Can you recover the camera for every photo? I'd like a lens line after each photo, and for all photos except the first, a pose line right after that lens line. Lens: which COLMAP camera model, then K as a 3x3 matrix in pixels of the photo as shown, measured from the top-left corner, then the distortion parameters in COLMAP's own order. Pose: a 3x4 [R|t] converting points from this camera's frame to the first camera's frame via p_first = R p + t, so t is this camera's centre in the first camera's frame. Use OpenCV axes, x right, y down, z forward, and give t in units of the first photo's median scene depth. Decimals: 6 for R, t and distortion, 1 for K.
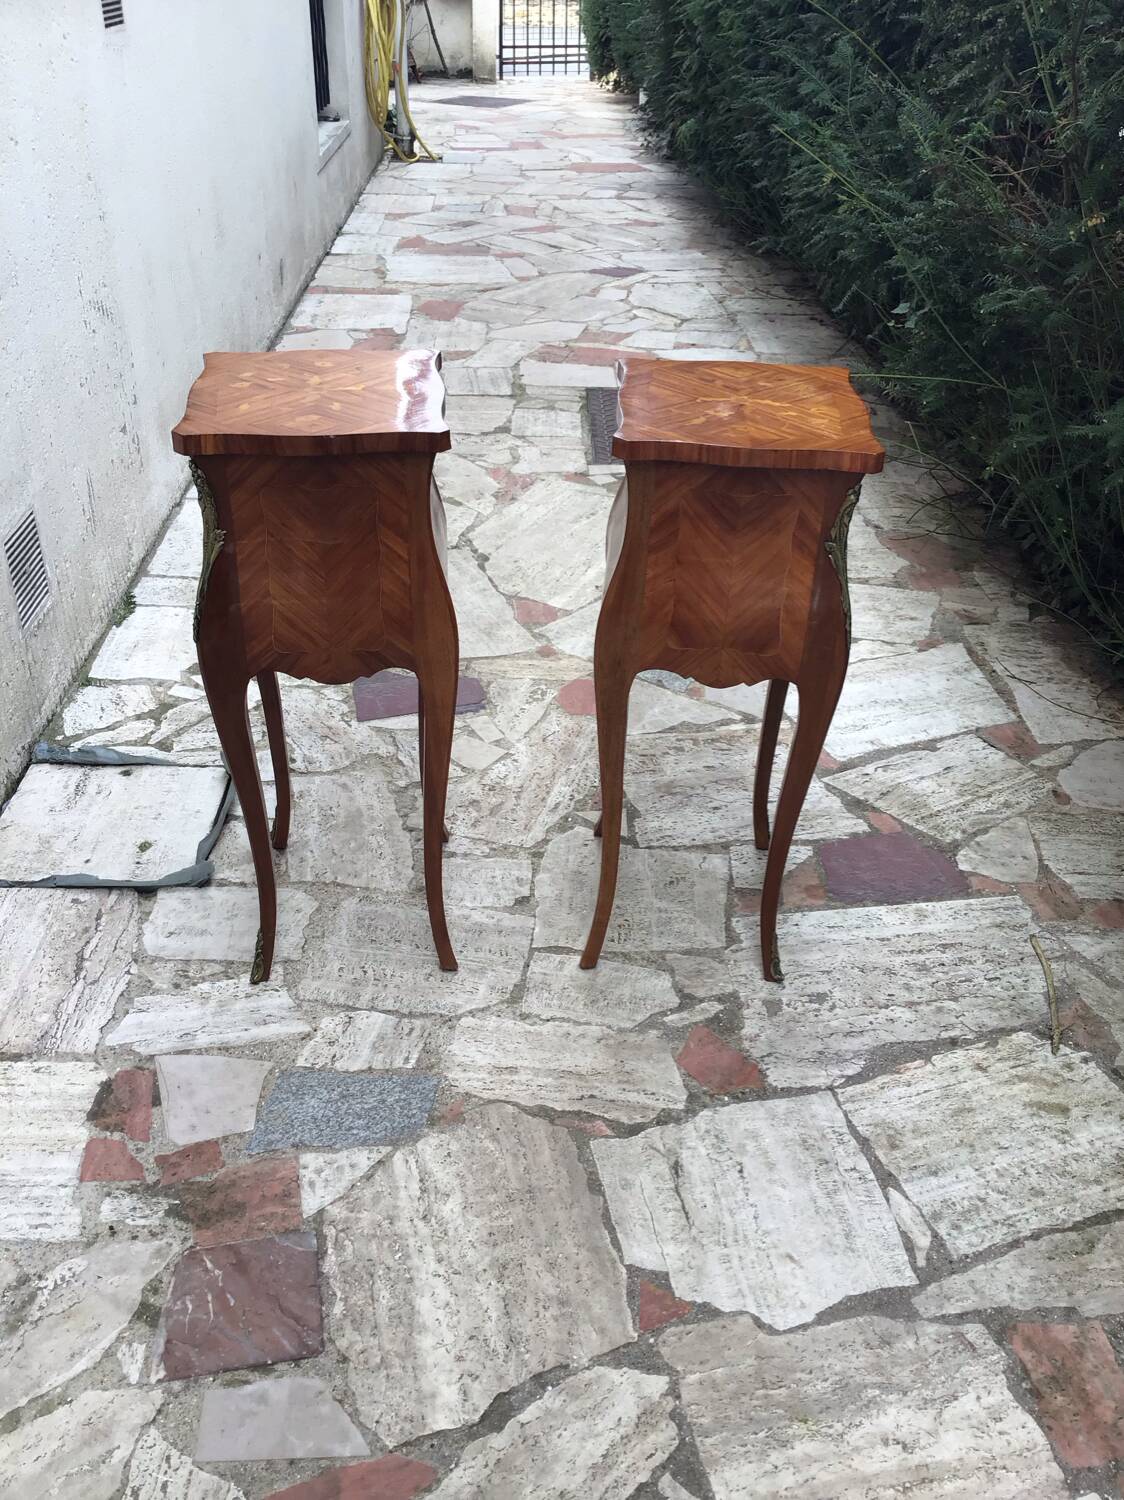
lens RADIAL K [[1360.7, 0, 570.1], [0, 1360.7, 748.2], [0, 0, 1]] dist [0.018248, 0.000000]
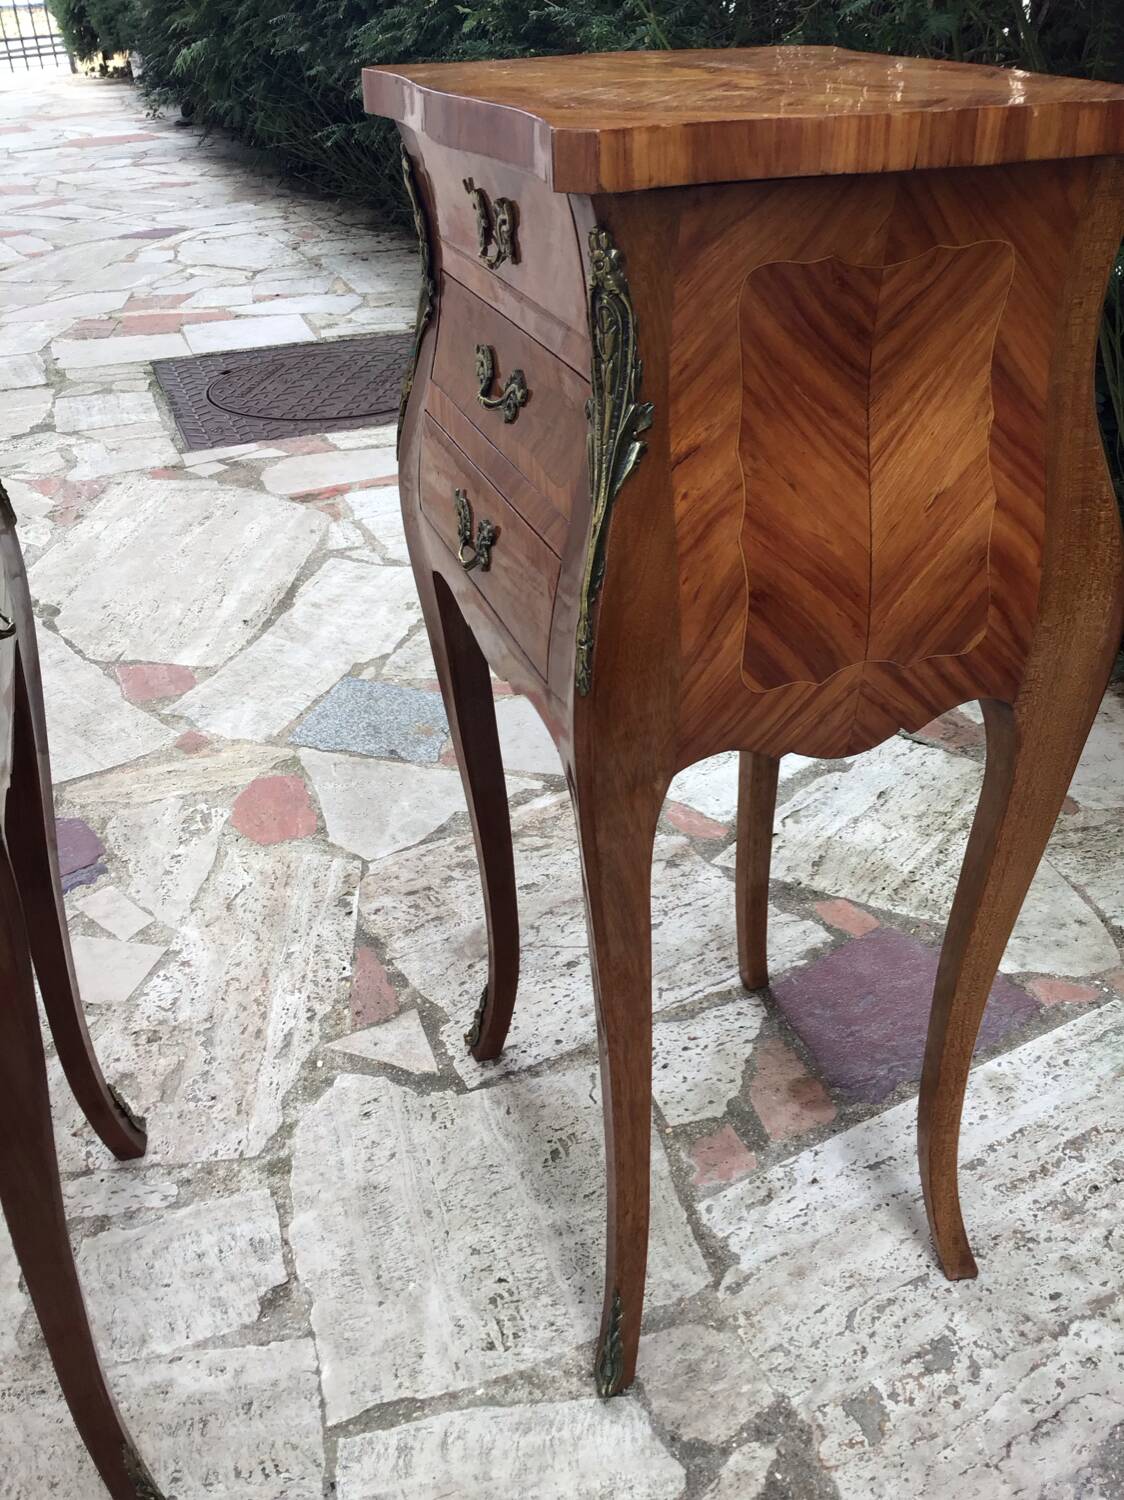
lens RADIAL K [[1360.7, 0, 580.5], [0, 1360.7, 734.8], [0, 0, 1]] dist [0.018248, 0.000000]
pose [[0.940072, -0.216035, 0.263806, -0.016805], [0.218589, 0.975612, 0.020004, -0.060350], [-0.261694, 0.038859, 0.964368, 0.460319]]
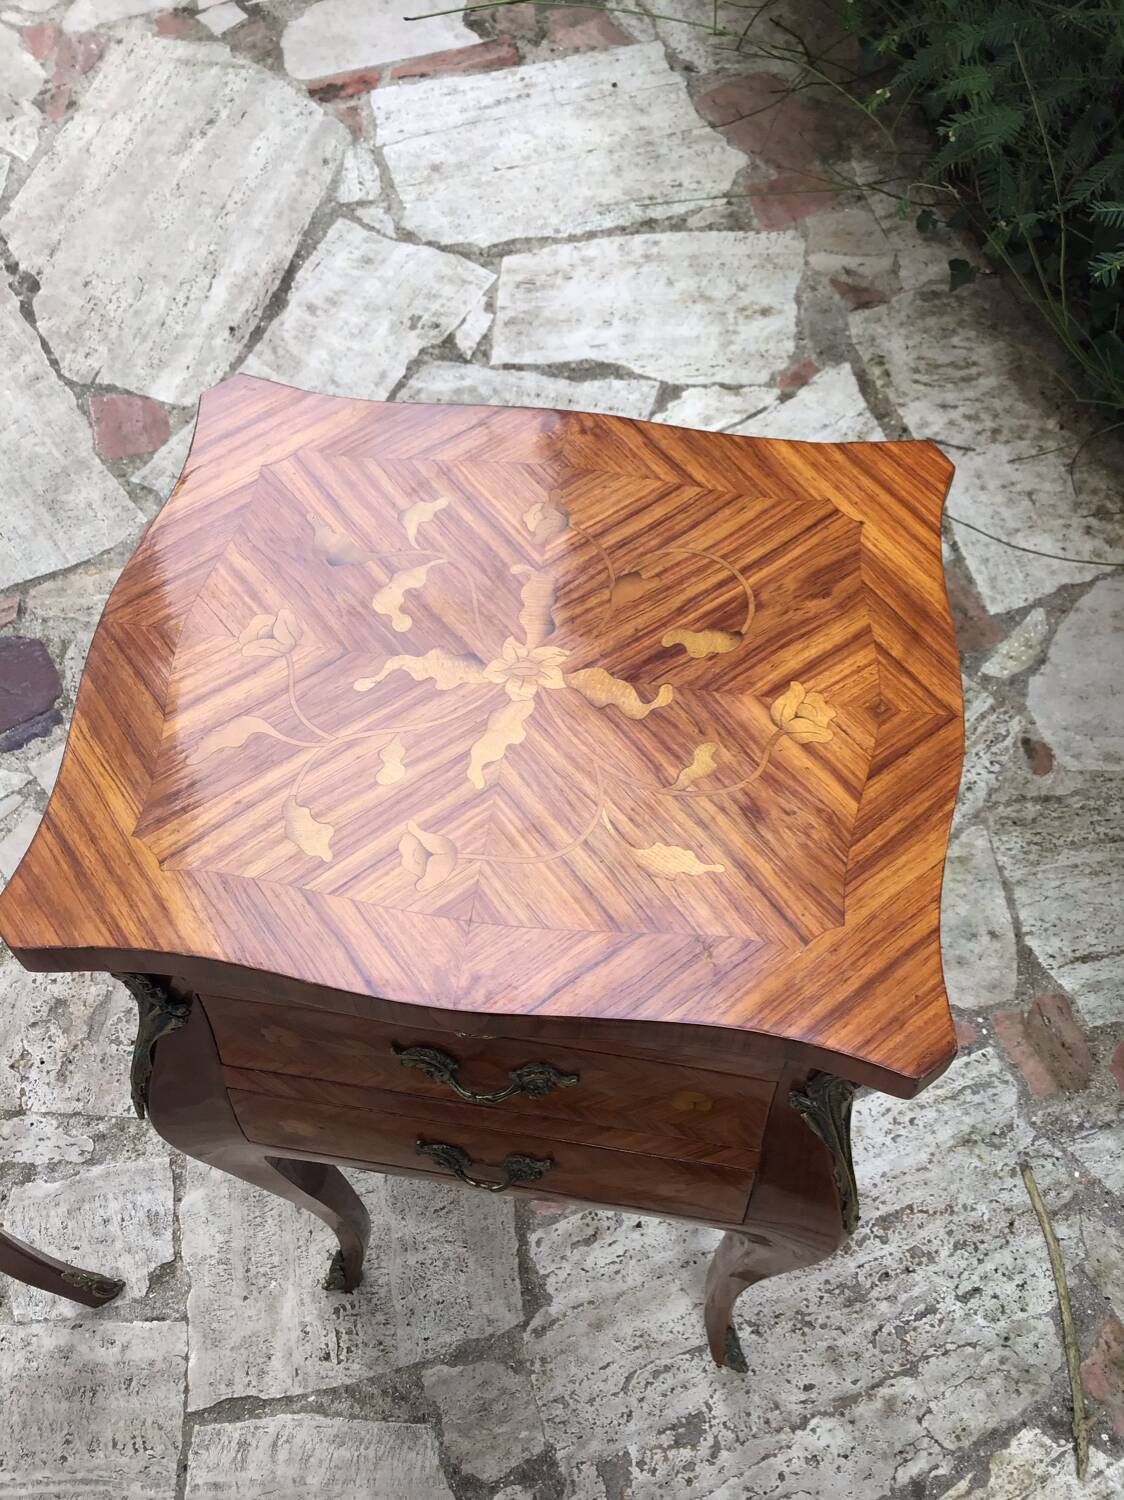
lens RADIAL K [[1360.7, 0, 582.4], [0, 1360.7, 747.0], [0, 0, 1]] dist [0.018248, 0.000000]
pose [[0.979341, -0.194223, 0.056286, 0.134890], [0.145006, 0.868525, 0.473960, -0.297461], [-0.140939, -0.456006, 0.878746, 0.522537]]
